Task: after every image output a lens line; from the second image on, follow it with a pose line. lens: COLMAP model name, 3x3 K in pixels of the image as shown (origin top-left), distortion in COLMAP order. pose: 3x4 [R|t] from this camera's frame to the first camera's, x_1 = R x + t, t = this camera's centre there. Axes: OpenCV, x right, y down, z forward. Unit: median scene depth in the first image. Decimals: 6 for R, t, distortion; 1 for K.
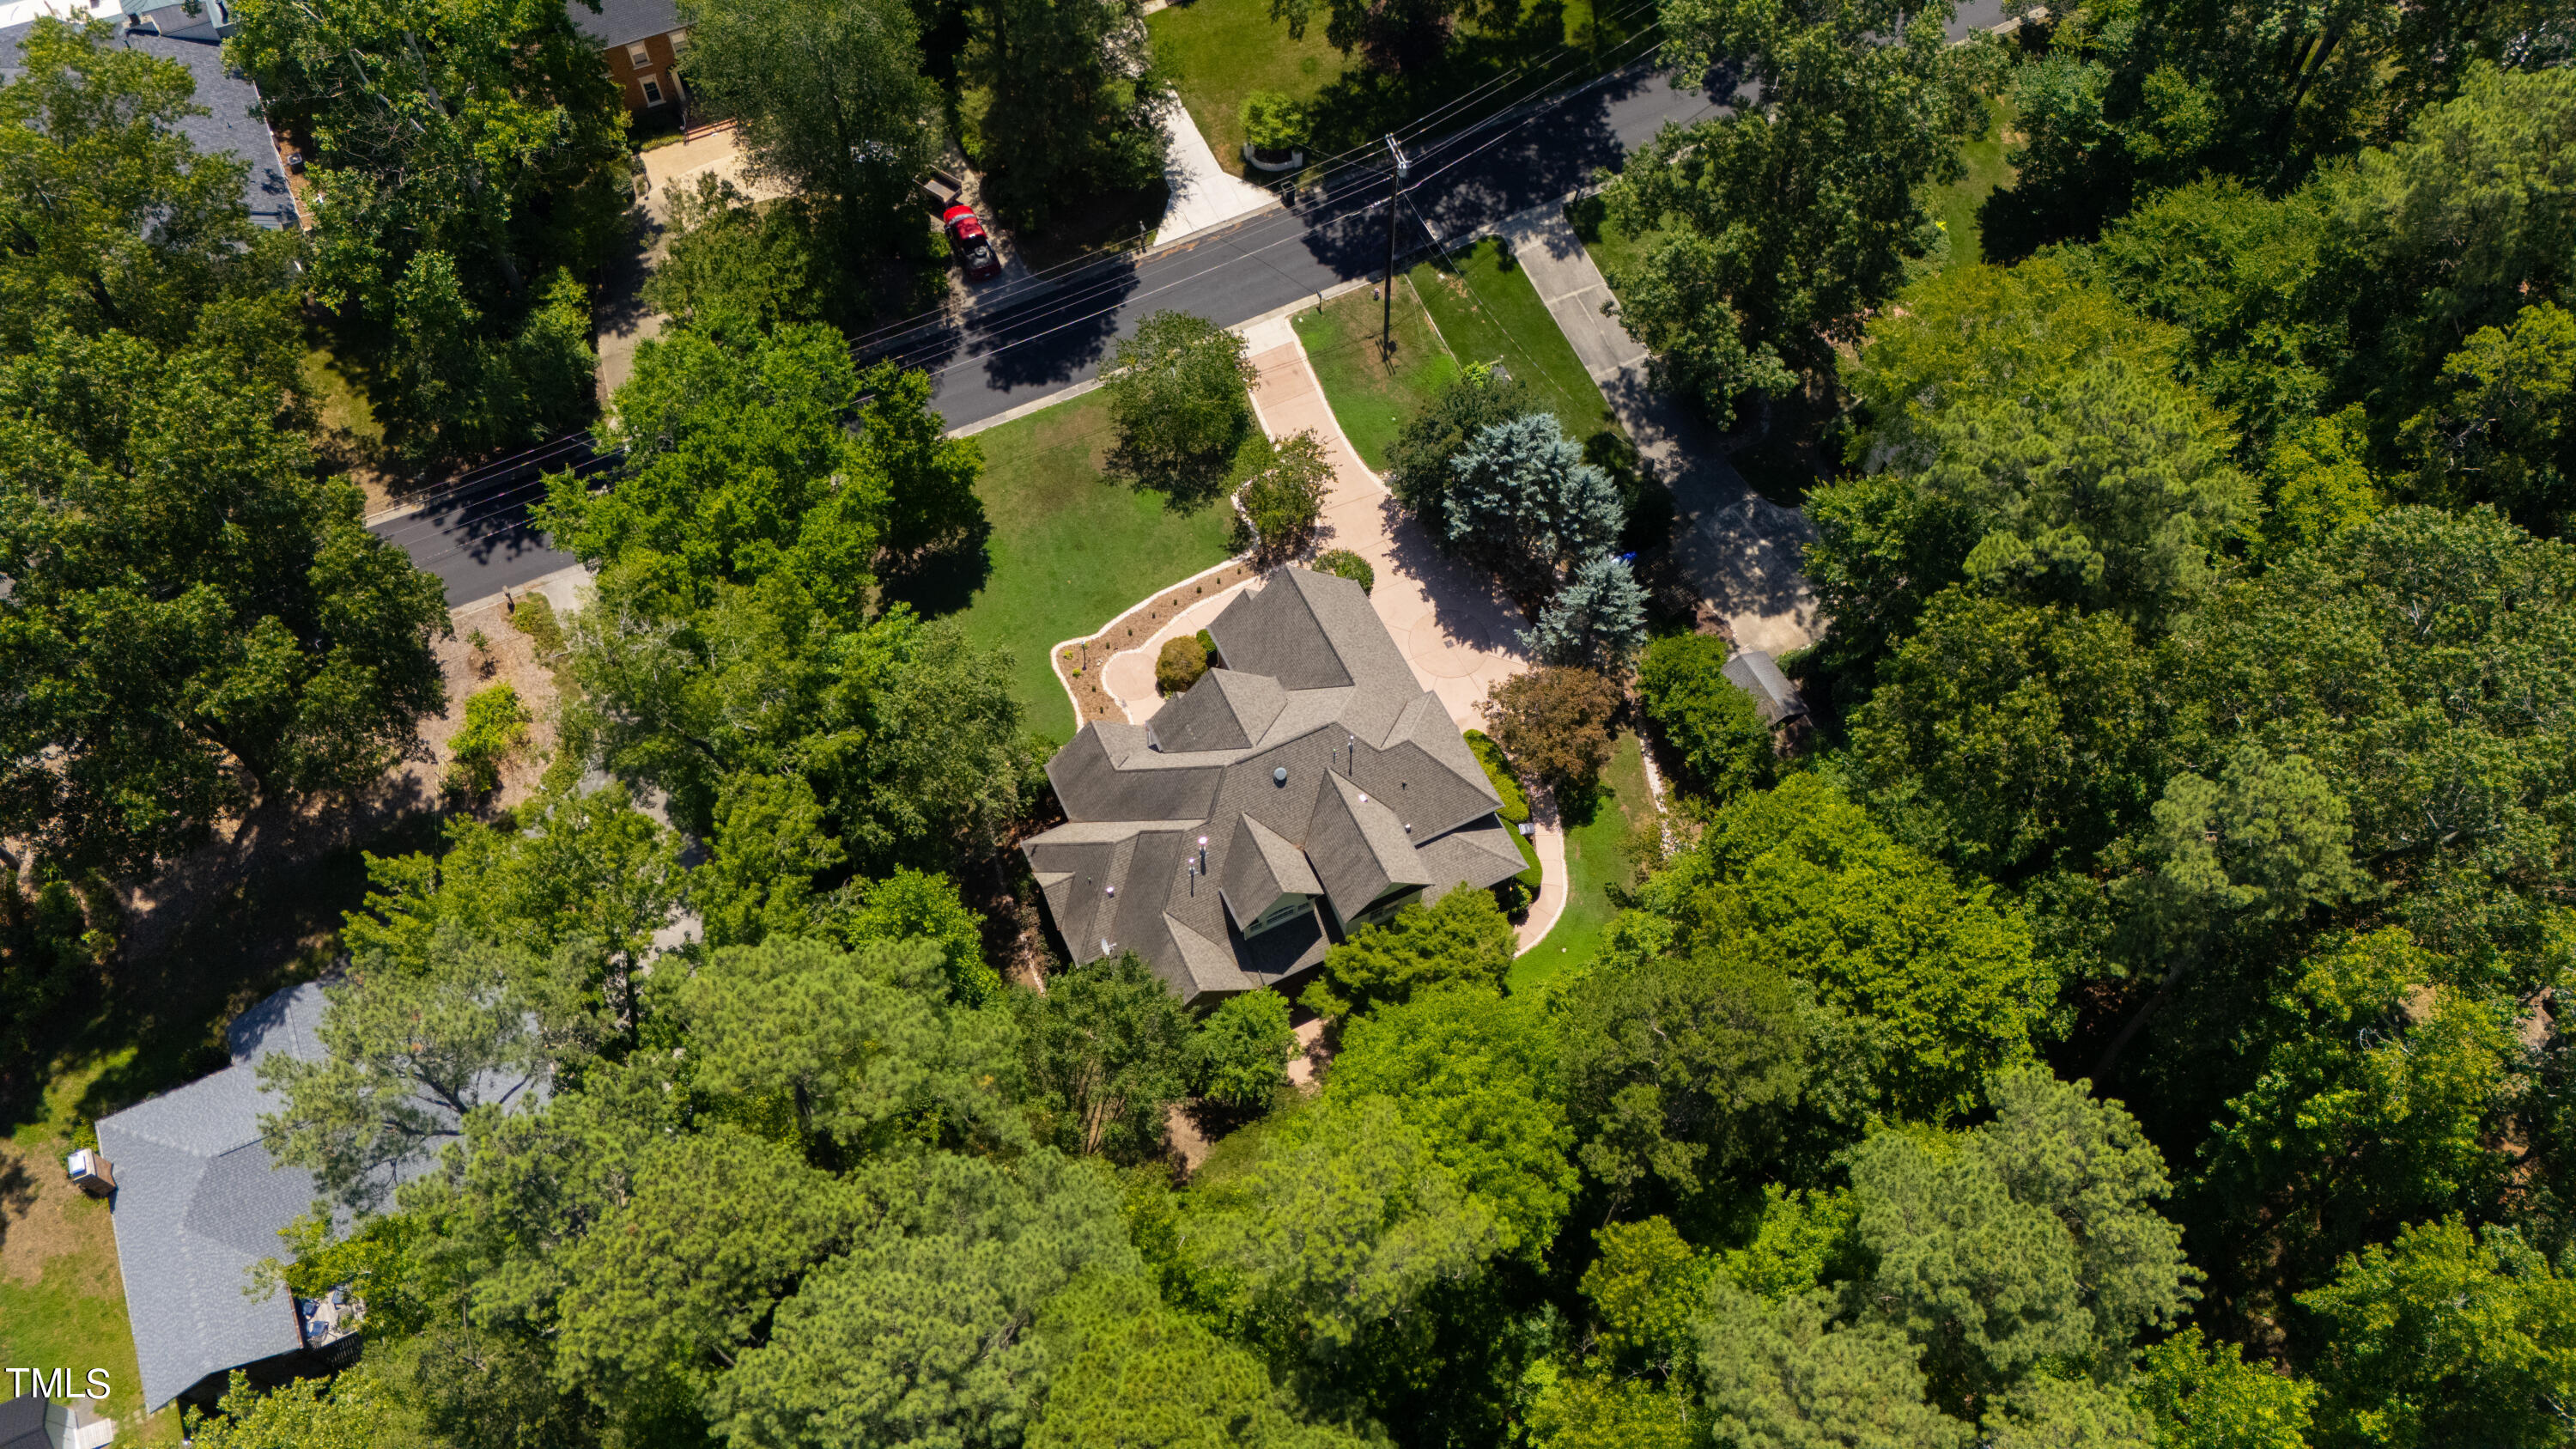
lens RADIAL K [[1882.8, 0, 1288.0], [0, 1882.8, 724.5], [0, 0, 1]] dist [0.041434, -0.002960]
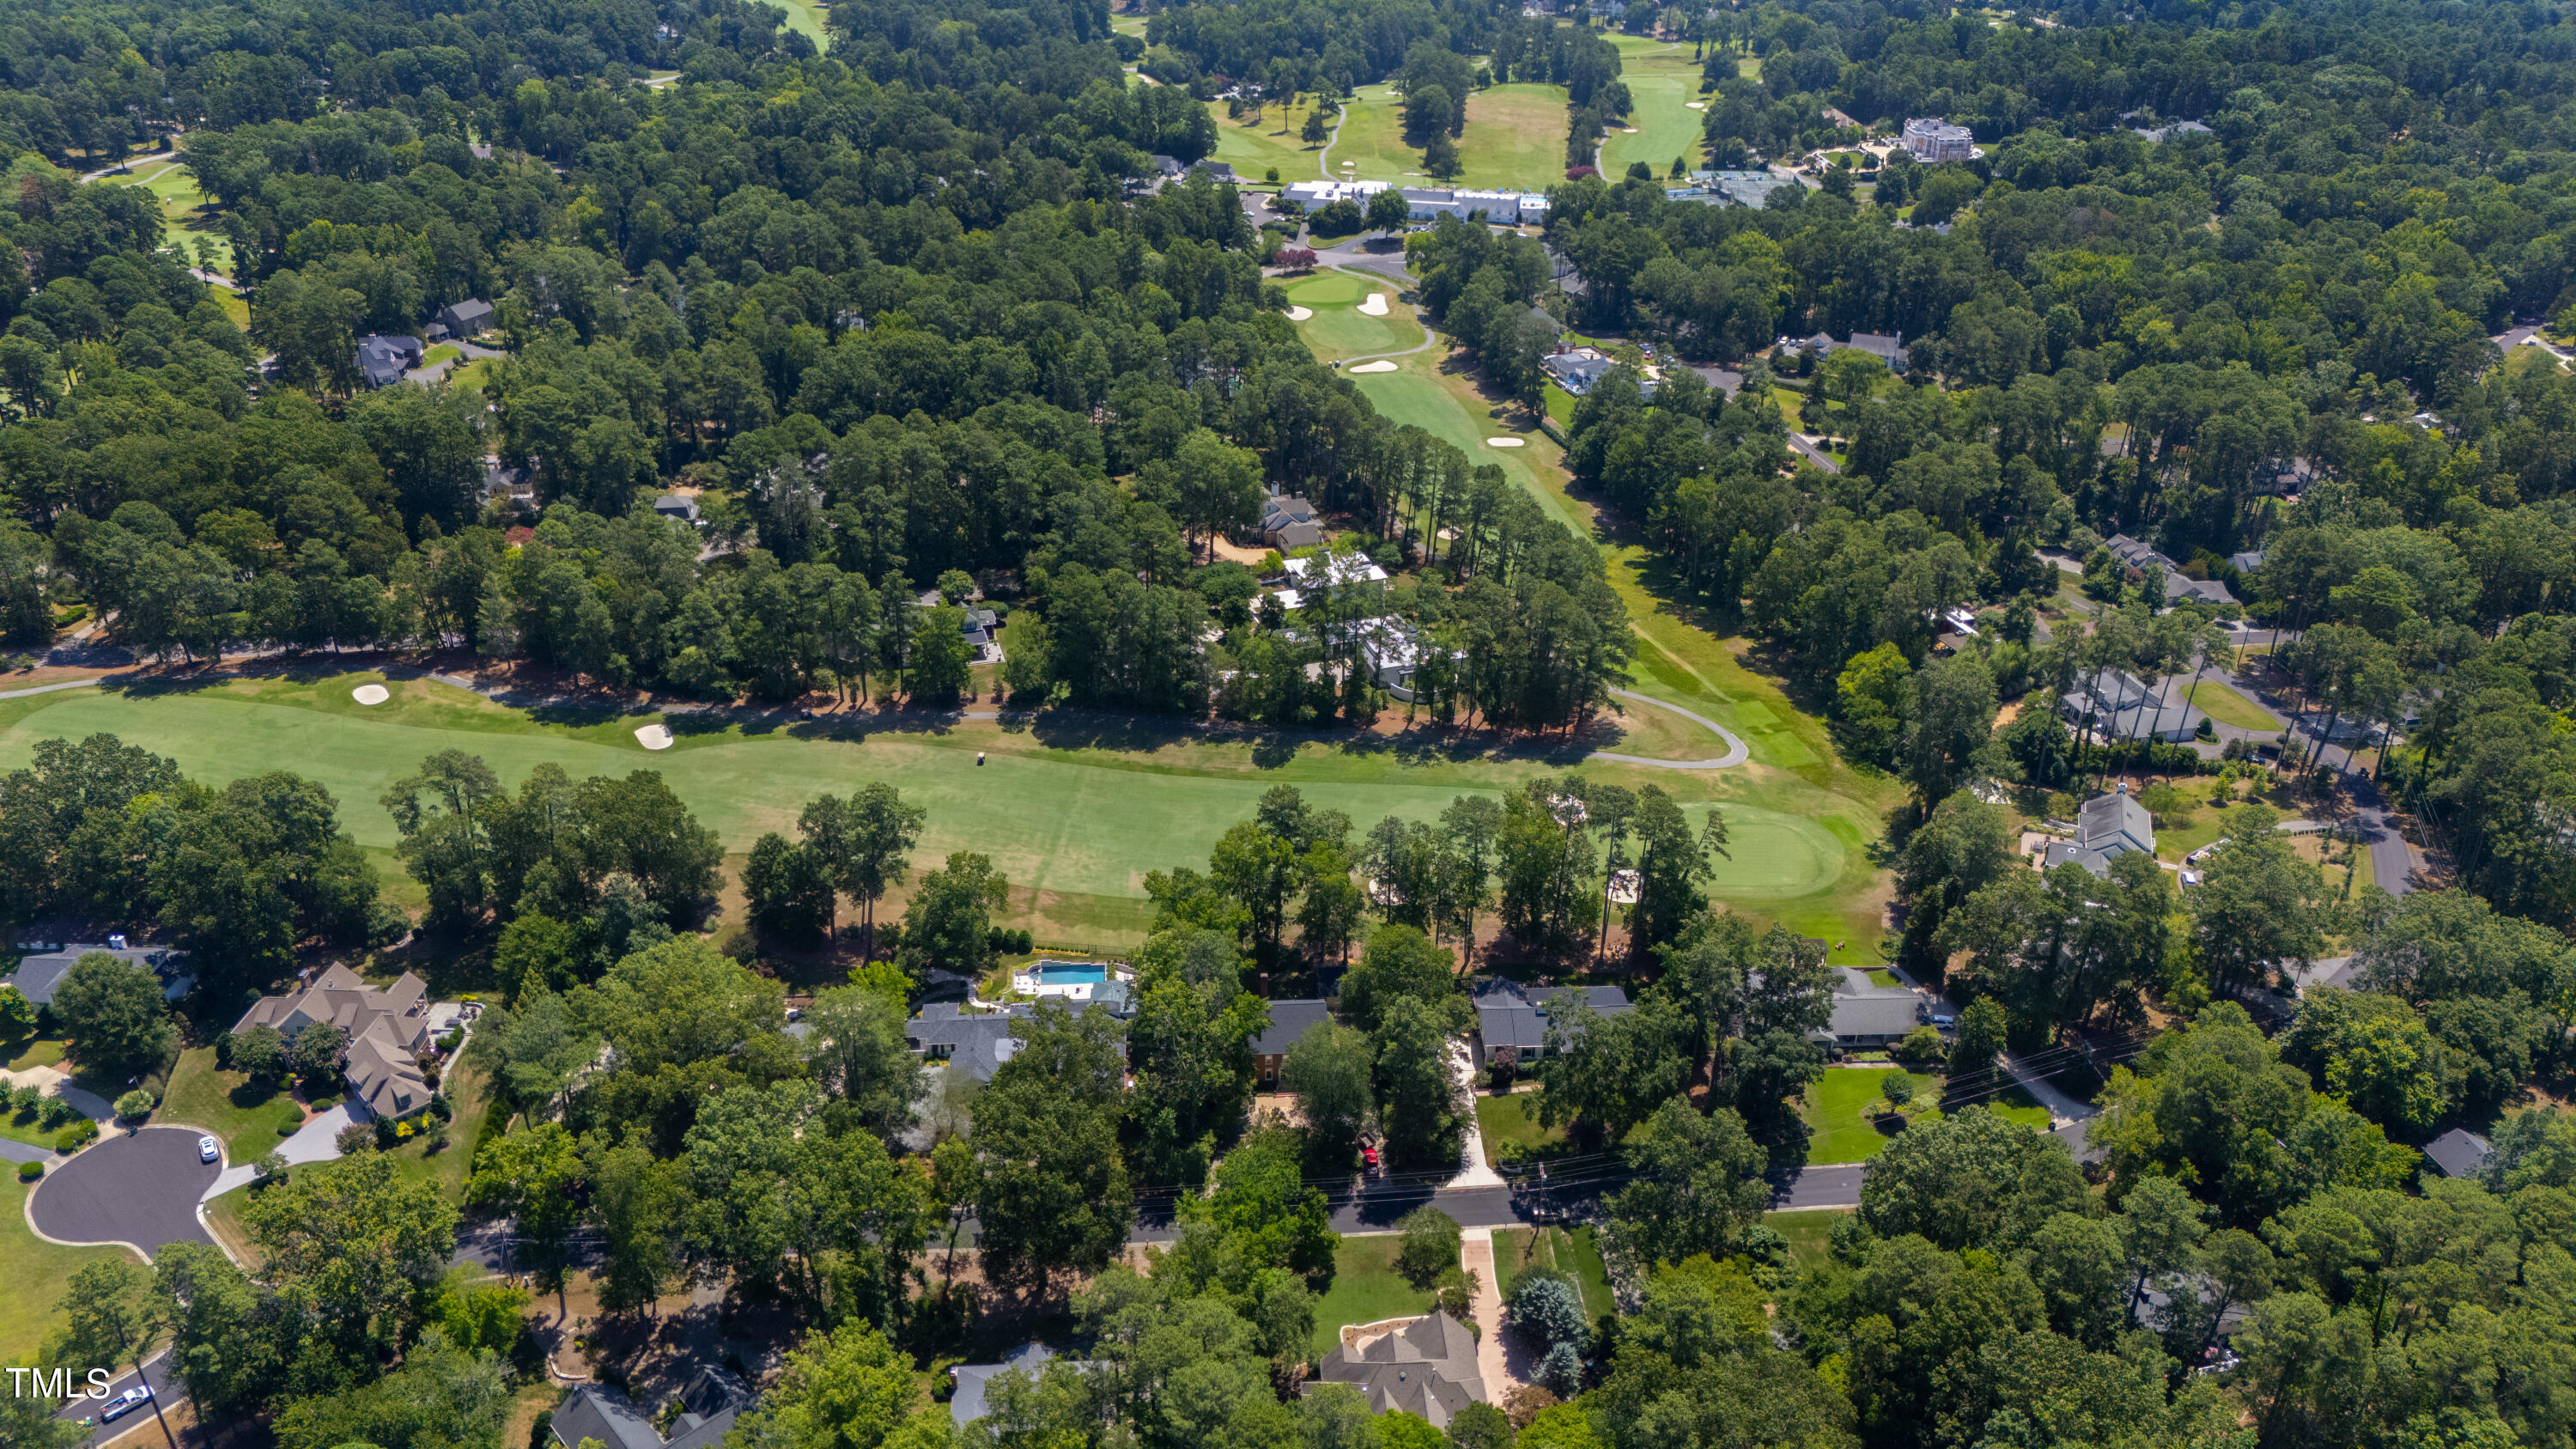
lens RADIAL K [[1882.8, 0, 1288.0], [0, 1882.8, 724.5], [0, 0, 1]] dist [0.041434, -0.002960]
pose [[0.922909, 0.175130, -0.342883, 0.469477], [-0.330450, 0.817332, -0.471986, 0.462772], [0.197590, 0.548906, 0.812195, -1.290758]]
